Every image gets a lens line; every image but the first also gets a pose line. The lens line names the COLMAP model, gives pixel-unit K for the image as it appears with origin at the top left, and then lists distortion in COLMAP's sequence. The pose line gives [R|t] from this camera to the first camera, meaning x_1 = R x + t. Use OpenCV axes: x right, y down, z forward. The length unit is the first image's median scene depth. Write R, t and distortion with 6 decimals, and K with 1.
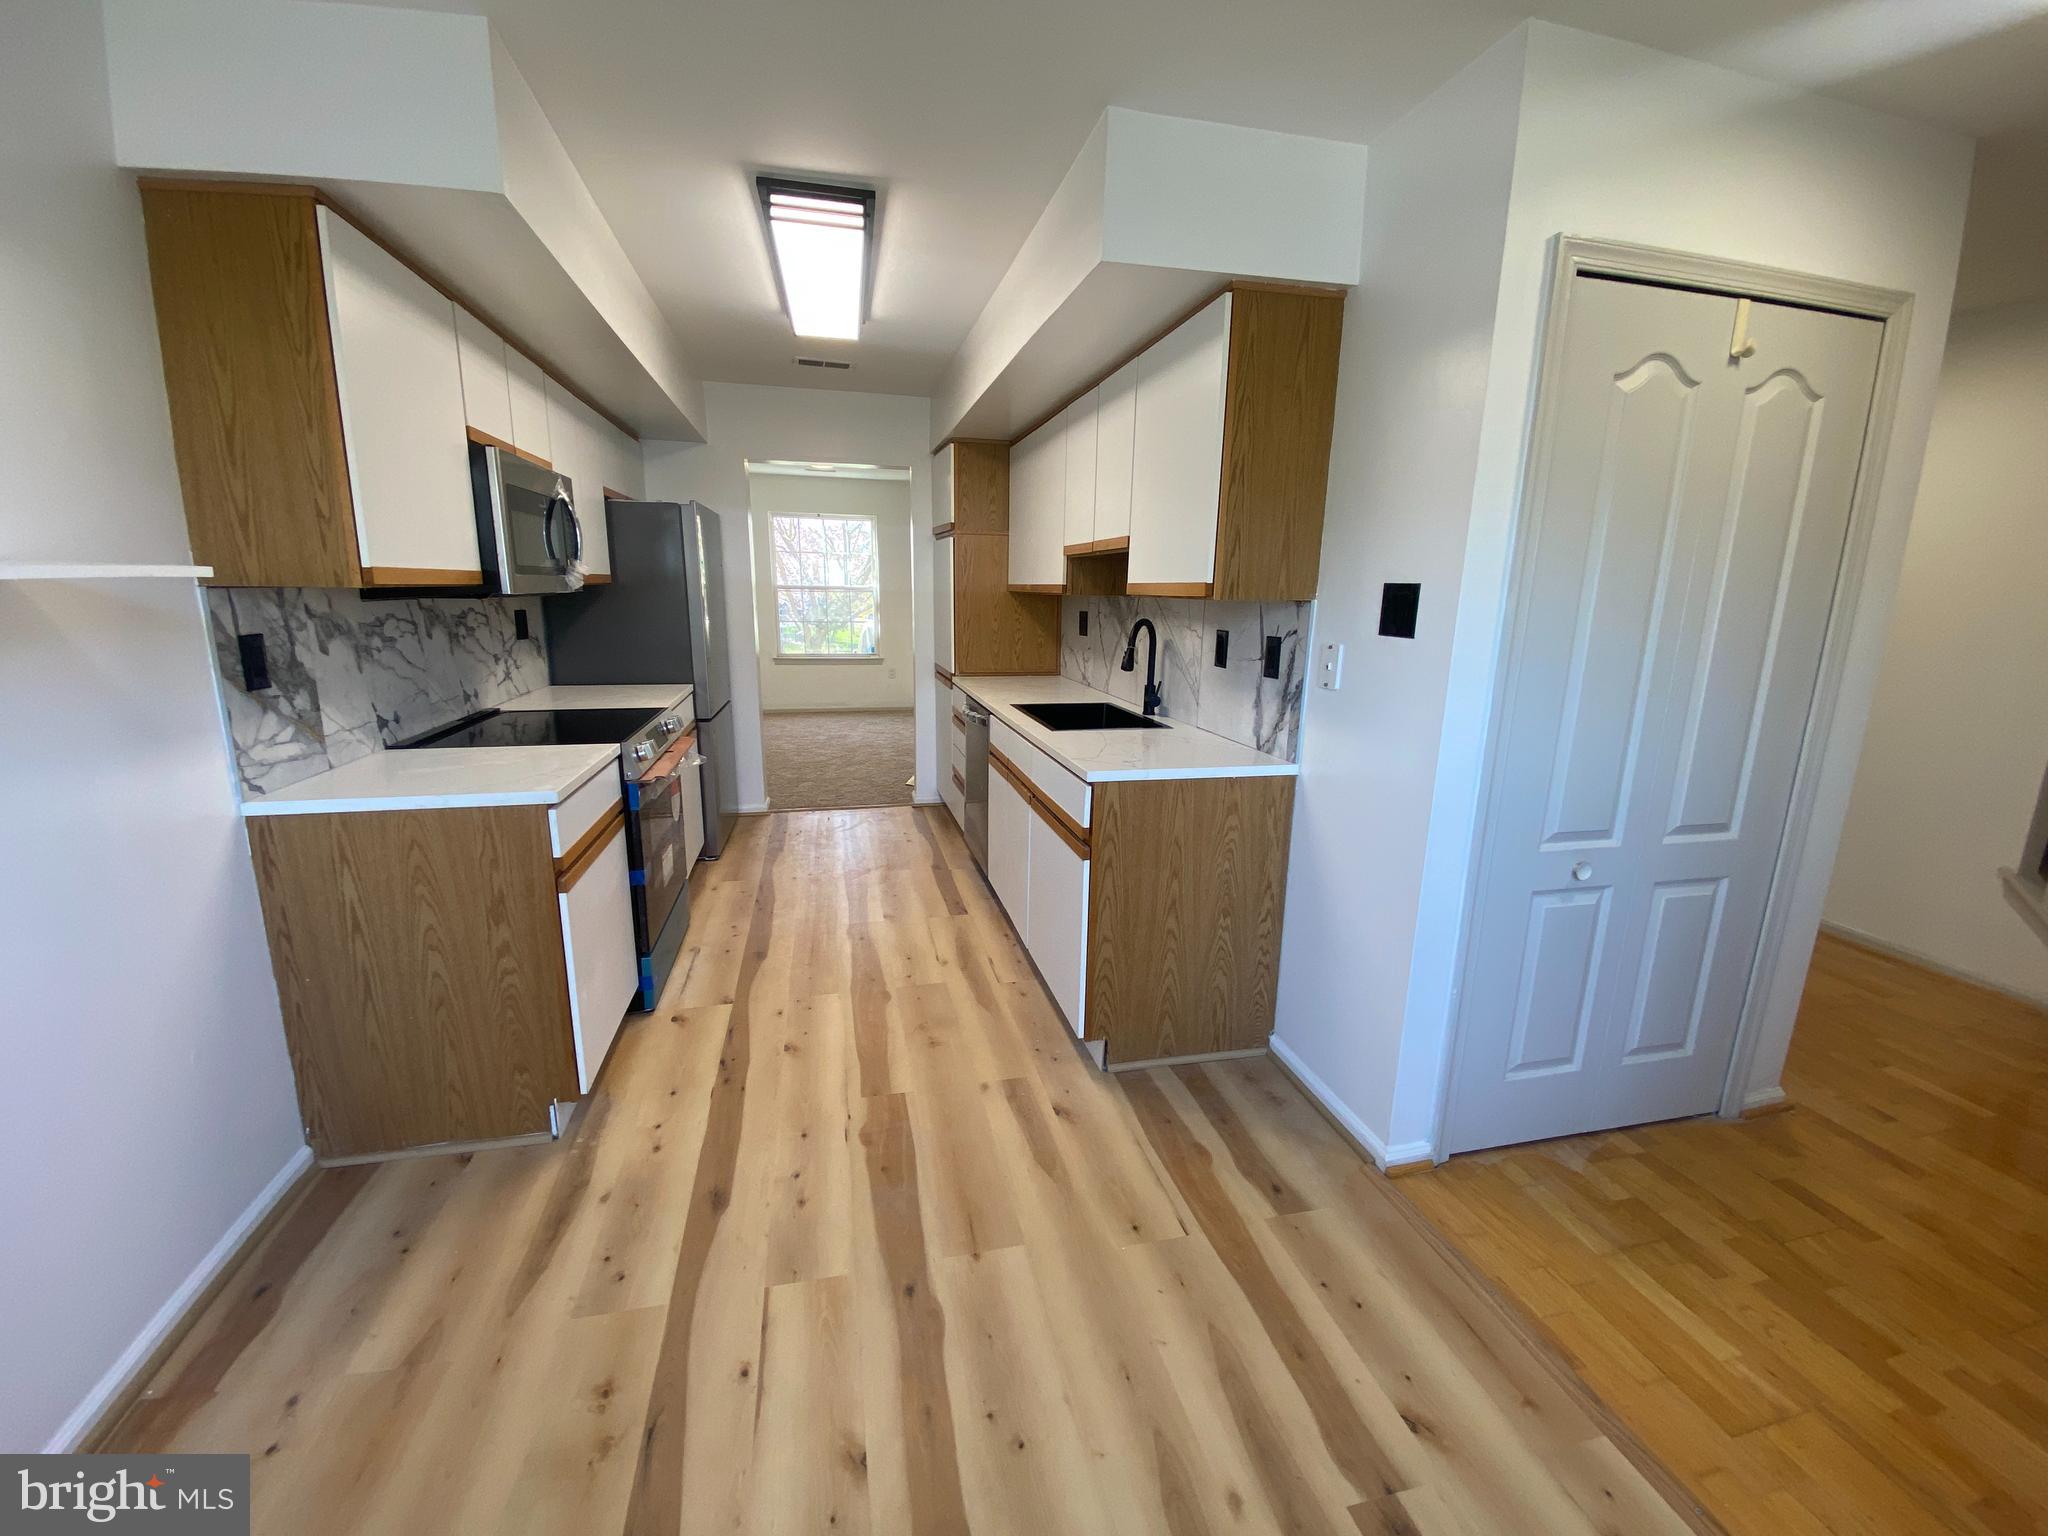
lens RADIAL K [[829.5, 0, 1042.4], [0, 829.5, 766.3], [0, 0, 1]] dist [0.000824, -0.007118]
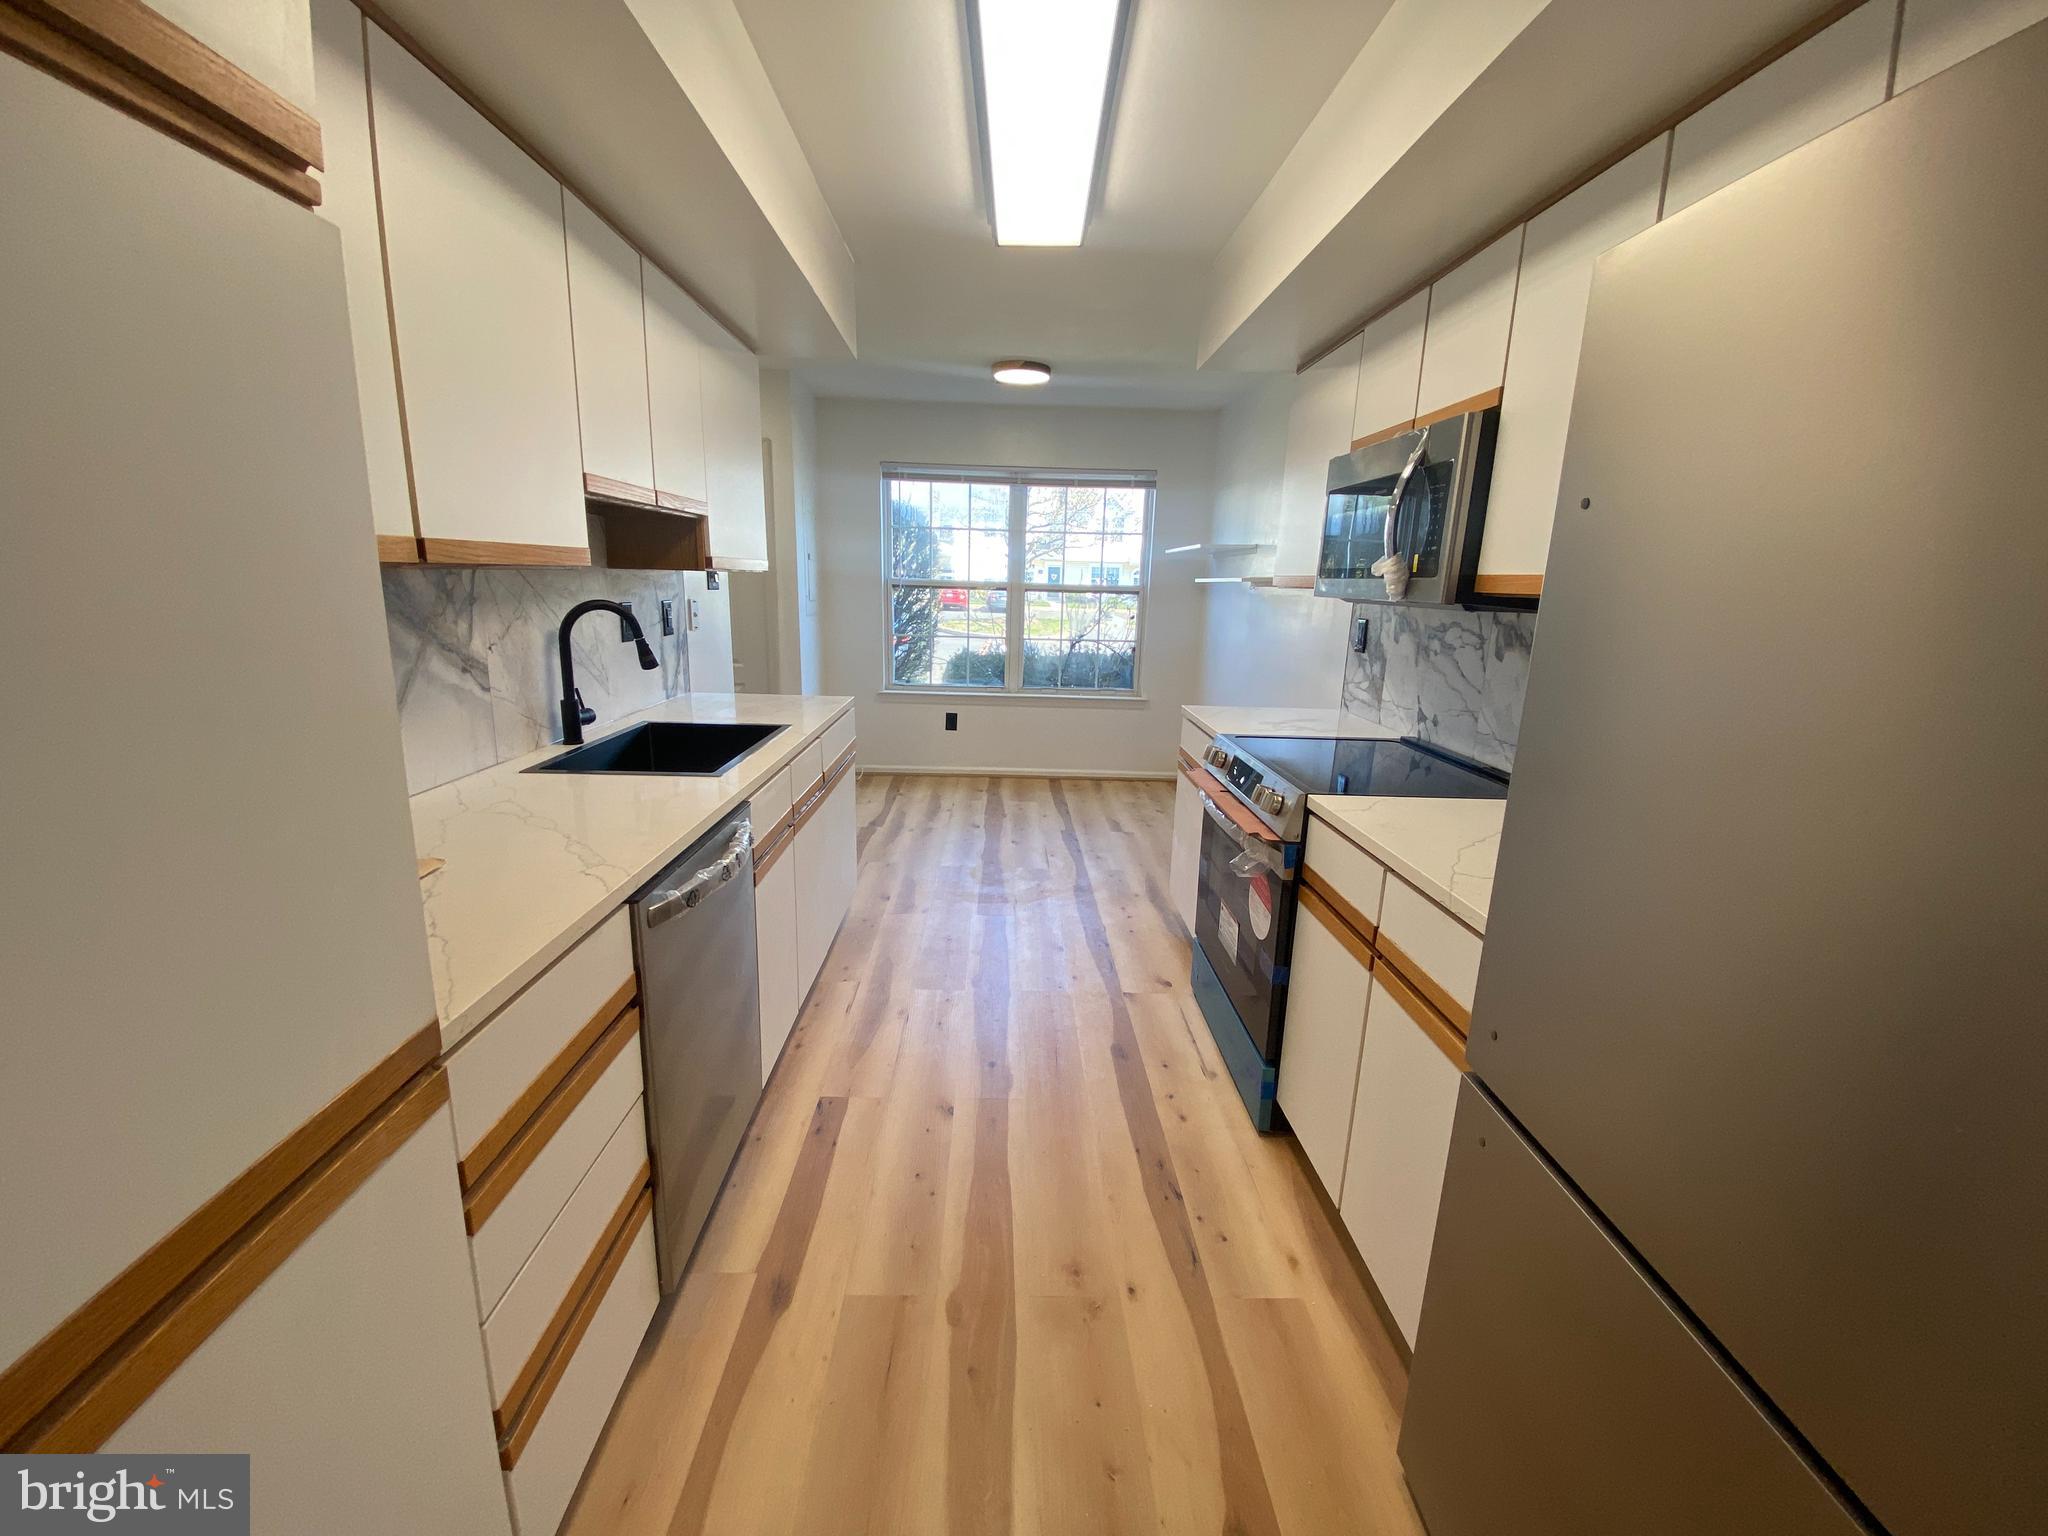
lens RADIAL K [[829.5, 0, 1001.5], [0, 829.5, 771.8], [0, 0, 1]] dist [0.000824, -0.007118]
pose [[-0.966840, -0.103001, 0.233692, -0.510295], [0.006168, 0.905374, 0.424570, -0.453763], [-0.255310, 0.411933, -0.874716, 2.110702]]
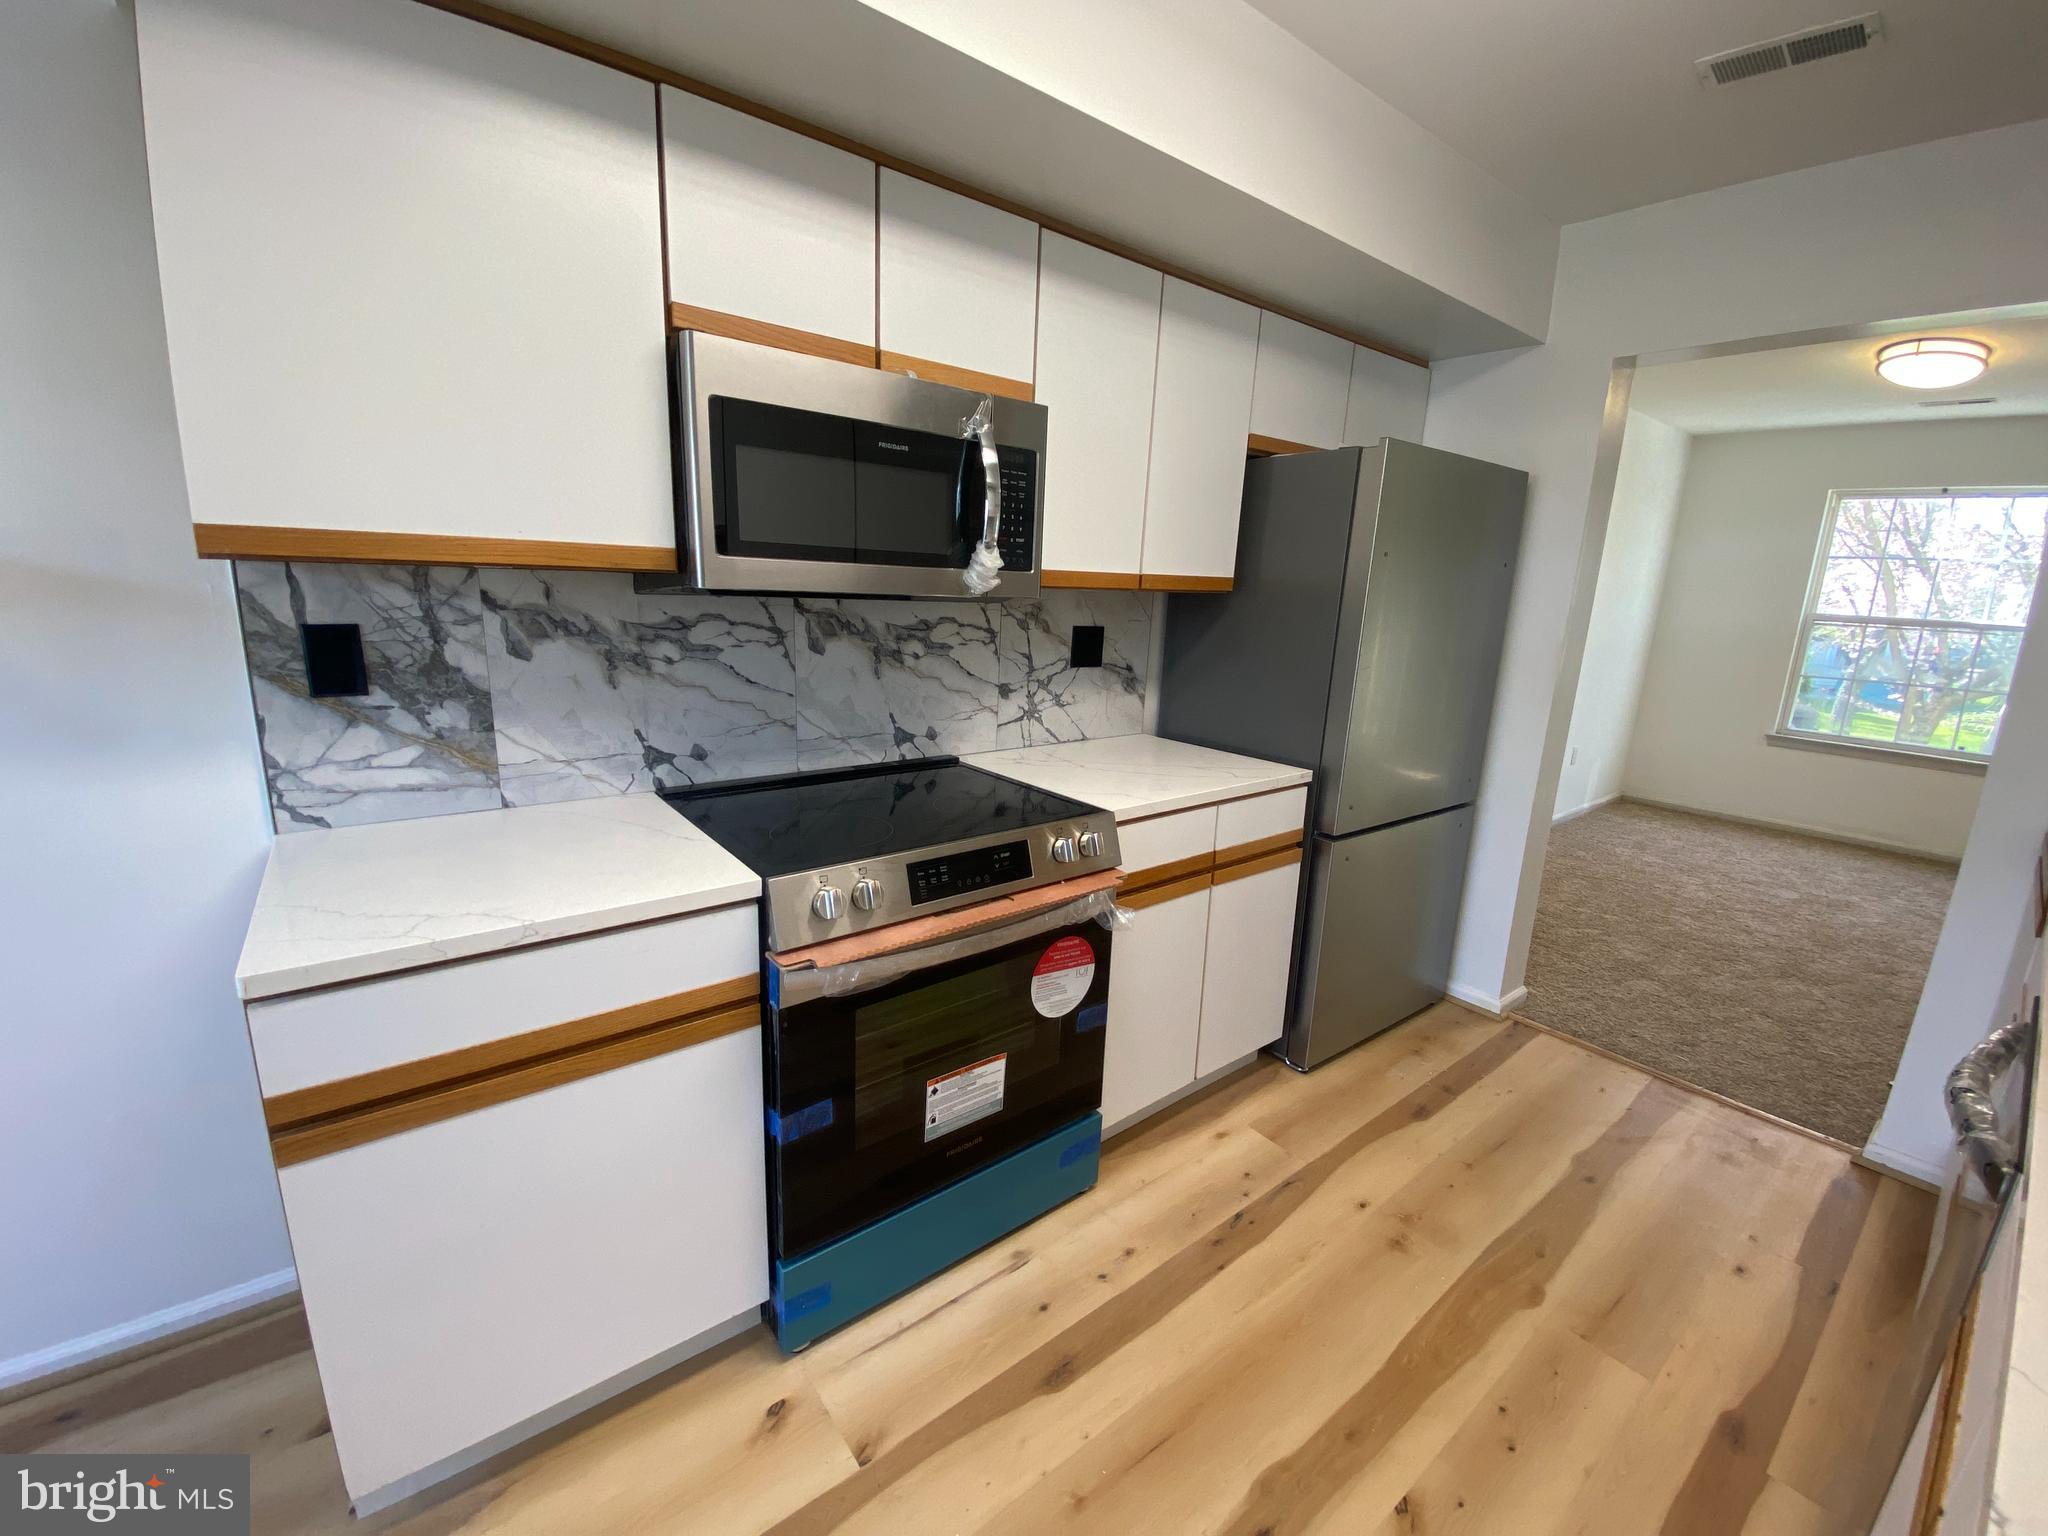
lens RADIAL K [[829.5, 0, 1016.5], [0, 829.5, 765.6], [0, 0, 1]] dist [0.000824, -0.007118]
pose [[0.395183, 0.202796, -0.895937, 0.001059], [-0.229448, 0.966203, 0.117496, -0.203538], [0.889485, 0.159139, 0.428358, 0.951863]]
